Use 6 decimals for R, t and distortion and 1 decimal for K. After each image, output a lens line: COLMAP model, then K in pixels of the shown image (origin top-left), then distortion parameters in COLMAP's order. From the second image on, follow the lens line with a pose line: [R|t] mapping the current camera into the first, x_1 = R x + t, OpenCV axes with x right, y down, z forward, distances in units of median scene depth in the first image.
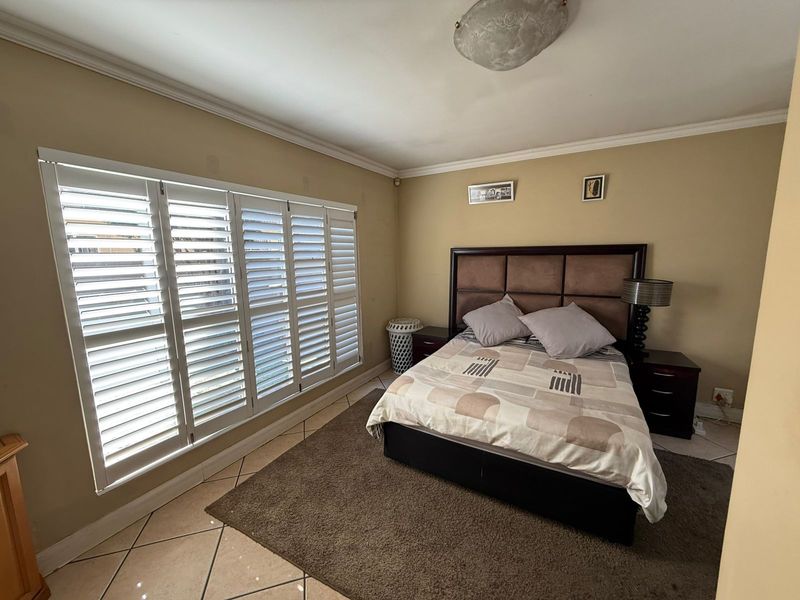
lens RADIAL K [[321.1, 0, 396.4], [0, 321.1, 300.4], [0, 0, 1]] dist [-0.000713, 0.000616]
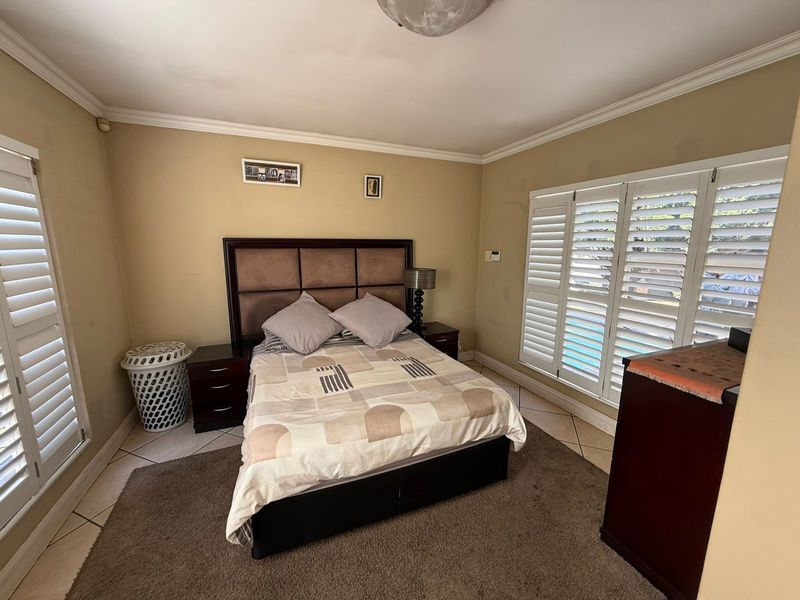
lens RADIAL K [[321.1, 0, 400.0], [0, 321.1, 300.4], [0, 0, 1]] dist [-0.000713, 0.000616]
pose [[0.604989, -0.121329, 0.786936, -0.238660], [0.105428, 0.991827, 0.071867, -0.036320], [-0.789223, 0.039486, 0.612836, 0.280236]]
